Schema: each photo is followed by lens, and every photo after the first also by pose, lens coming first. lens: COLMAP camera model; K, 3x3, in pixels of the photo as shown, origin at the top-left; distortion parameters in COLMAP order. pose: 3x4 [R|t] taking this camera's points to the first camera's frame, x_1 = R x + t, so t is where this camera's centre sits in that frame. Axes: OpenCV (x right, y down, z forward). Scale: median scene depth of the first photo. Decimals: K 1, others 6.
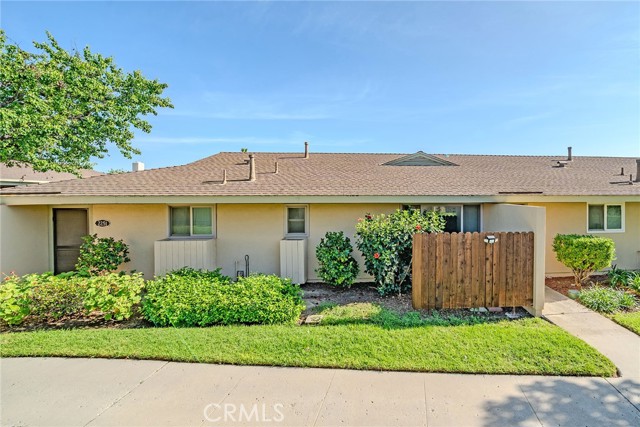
lens RADIAL K [[221.1, 0, 320.1], [0, 221.1, 211.1], [0, 0, 1]] dist [-0.007486, 0.000036]
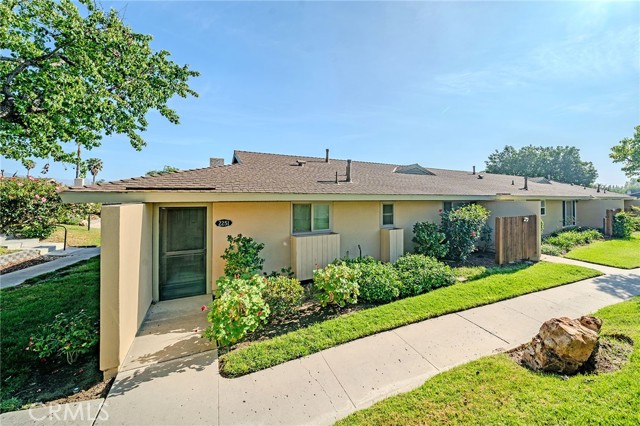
lens RADIAL K [[203.4, 0, 320.0], [0, 203.4, 213.0], [0, 0, 1]] dist [-0.021273, 0.000000]
pose [[0.927603, -0.025176, 0.372718, -0.914323], [0.023946, 0.999682, 0.007929, 0.016253], [-0.372799, 0.001570, 0.927911, 0.072428]]
